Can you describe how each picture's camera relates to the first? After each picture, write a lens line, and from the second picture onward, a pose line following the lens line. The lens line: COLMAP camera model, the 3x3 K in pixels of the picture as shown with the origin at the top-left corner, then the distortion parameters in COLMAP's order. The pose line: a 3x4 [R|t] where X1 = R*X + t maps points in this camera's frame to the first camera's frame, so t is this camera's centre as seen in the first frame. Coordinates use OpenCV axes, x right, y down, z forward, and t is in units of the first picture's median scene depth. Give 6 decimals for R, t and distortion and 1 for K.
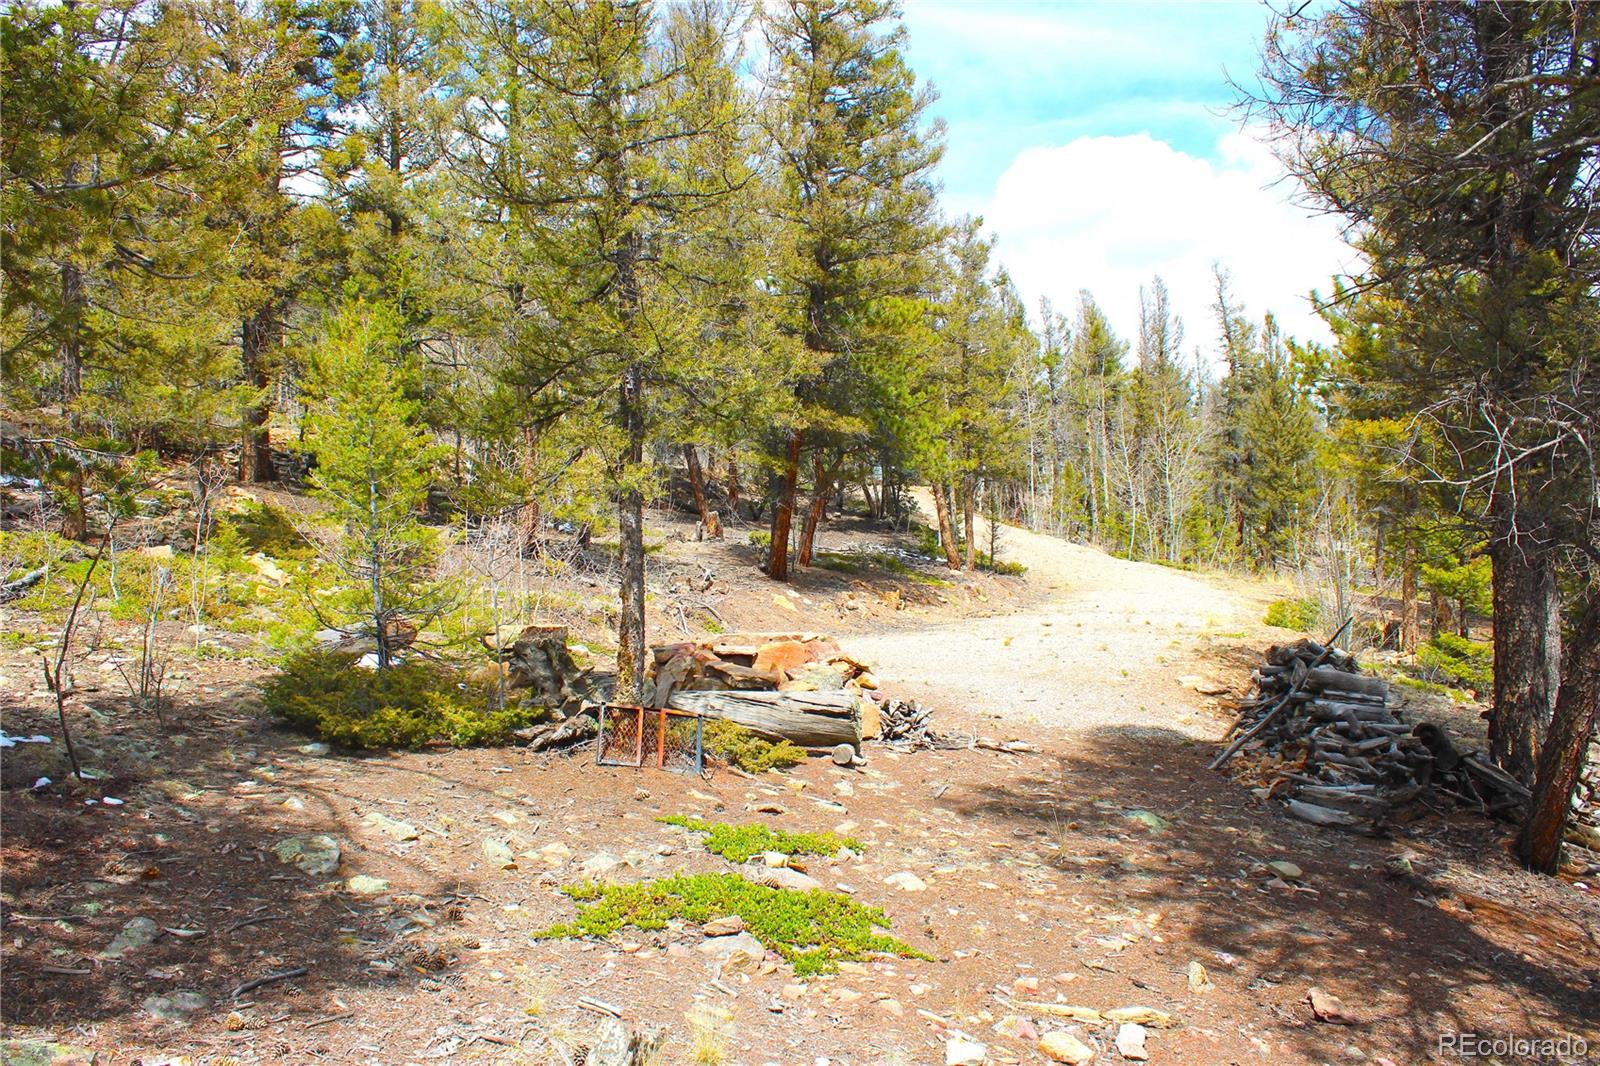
lens RADIAL K [[1656.2, 0, 800.1], [0, 1656.2, 531.7], [0, 0, 1]] dist [-0.114976, 0.000000]
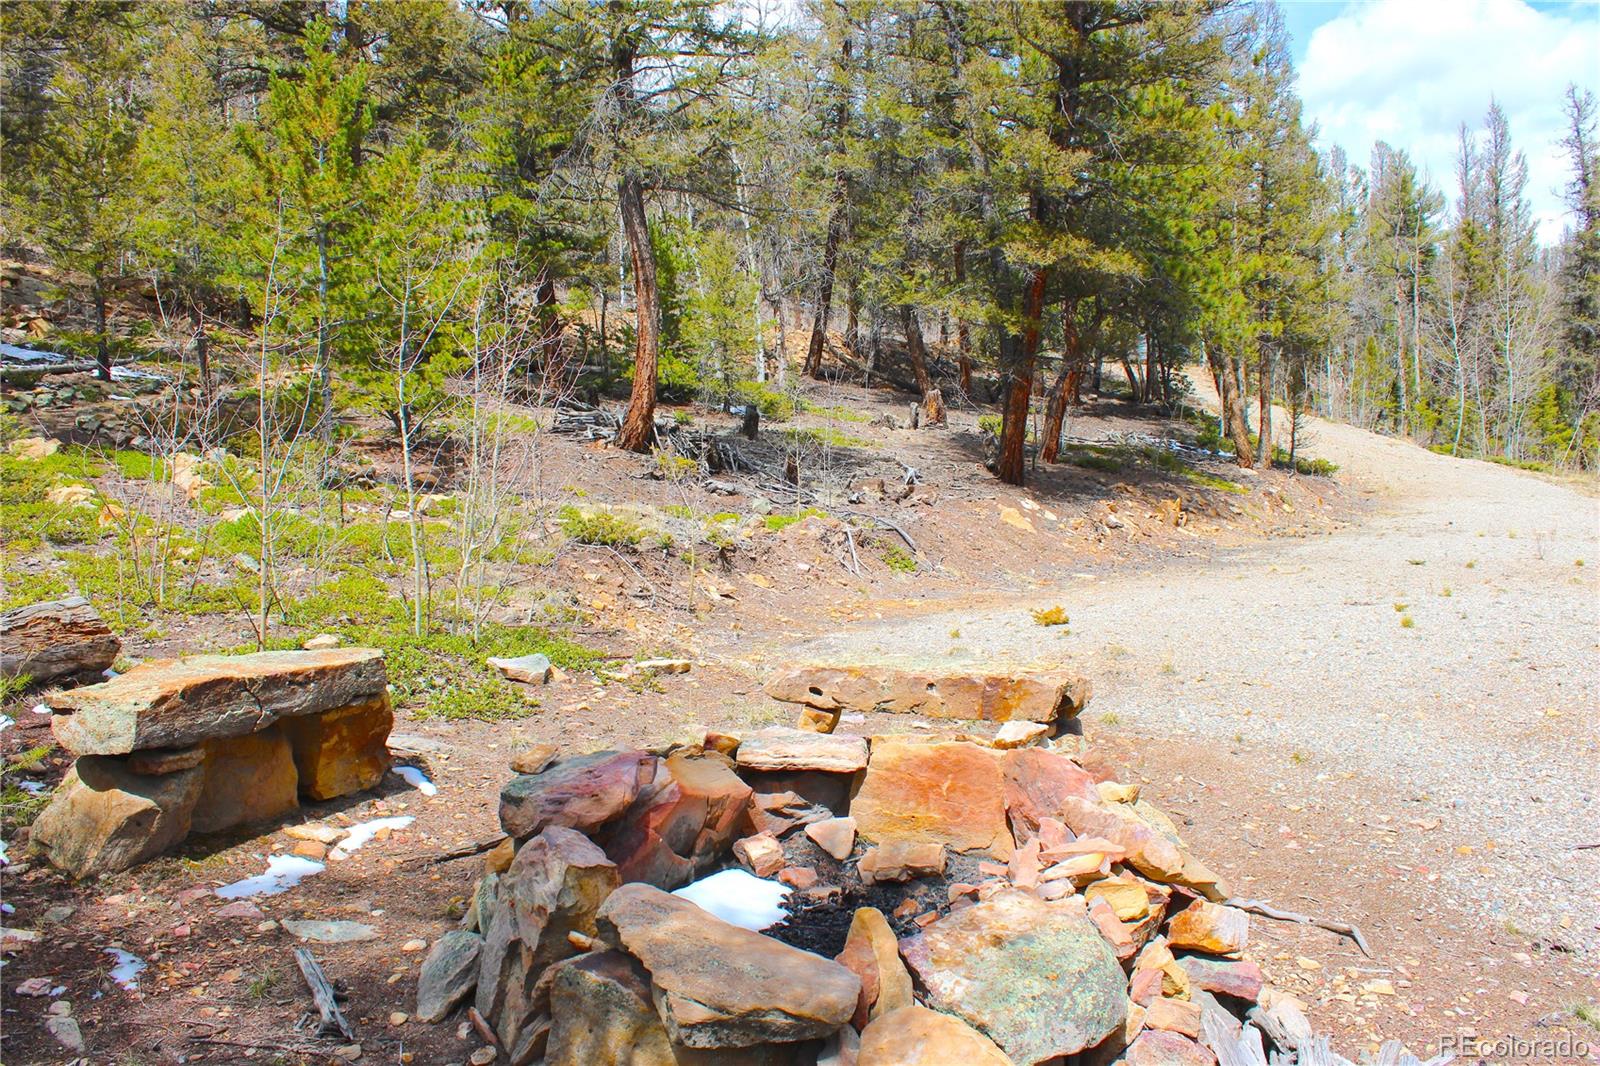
lens RADIAL K [[1656.2, 0, 799.7], [0, 1656.2, 534.5], [0, 0, 1]] dist [-0.114976, 0.000000]
pose [[0.988416, 0.015369, -0.150986, 0.003782], [-0.004714, 0.997488, 0.070673, 0.000796], [0.151693, -0.069143, 0.986006, 0.215097]]
